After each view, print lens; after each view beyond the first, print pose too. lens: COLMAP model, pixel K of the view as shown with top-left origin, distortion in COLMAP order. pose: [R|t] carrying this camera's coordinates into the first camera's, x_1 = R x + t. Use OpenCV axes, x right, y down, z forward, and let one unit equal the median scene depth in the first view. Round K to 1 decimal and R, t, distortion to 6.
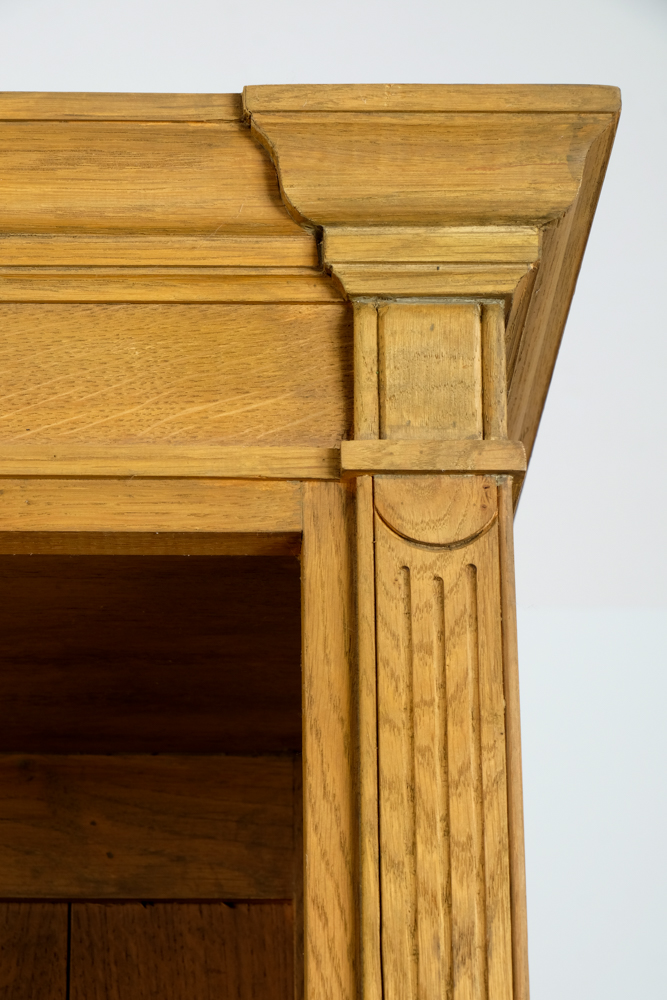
lens RADIAL K [[3021.0, 0, 333.5], [0, 3021.0, 500.0], [0, 0, 1]] dist [0.035076, 0.312842]
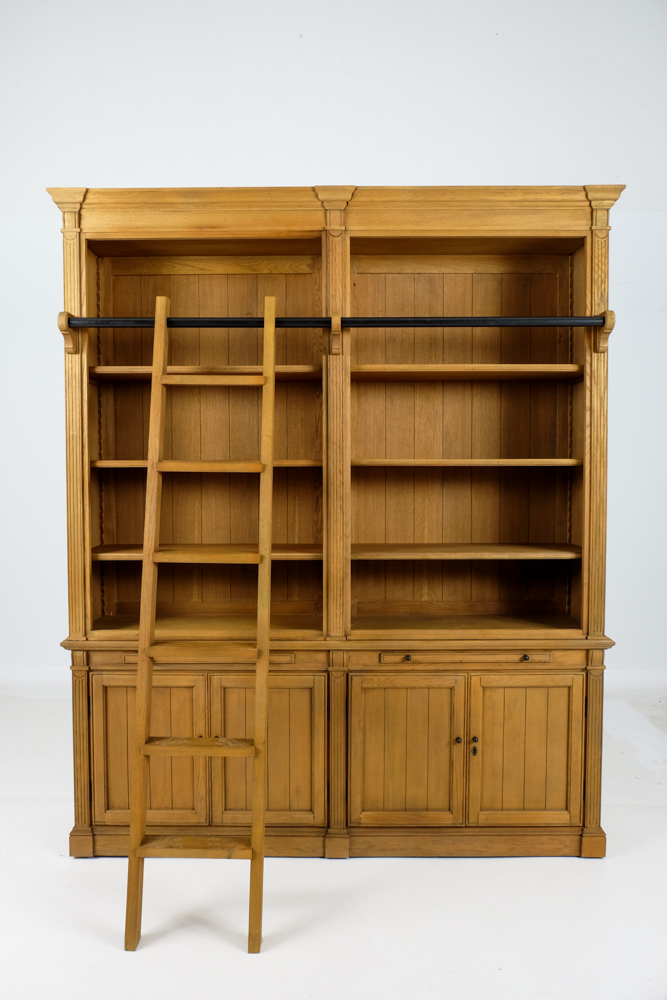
lens RADIAL K [[778.6, 0, 333.5], [0, 778.6, 500.0], [0, 0, 1]] dist [-0.033060, -0.003374]
pose [[0.998837, 0.012849, -0.046472, -0.673469], [0.008053, 0.905842, 0.423539, -0.269847], [0.047539, -0.423421, 0.904685, -1.562878]]
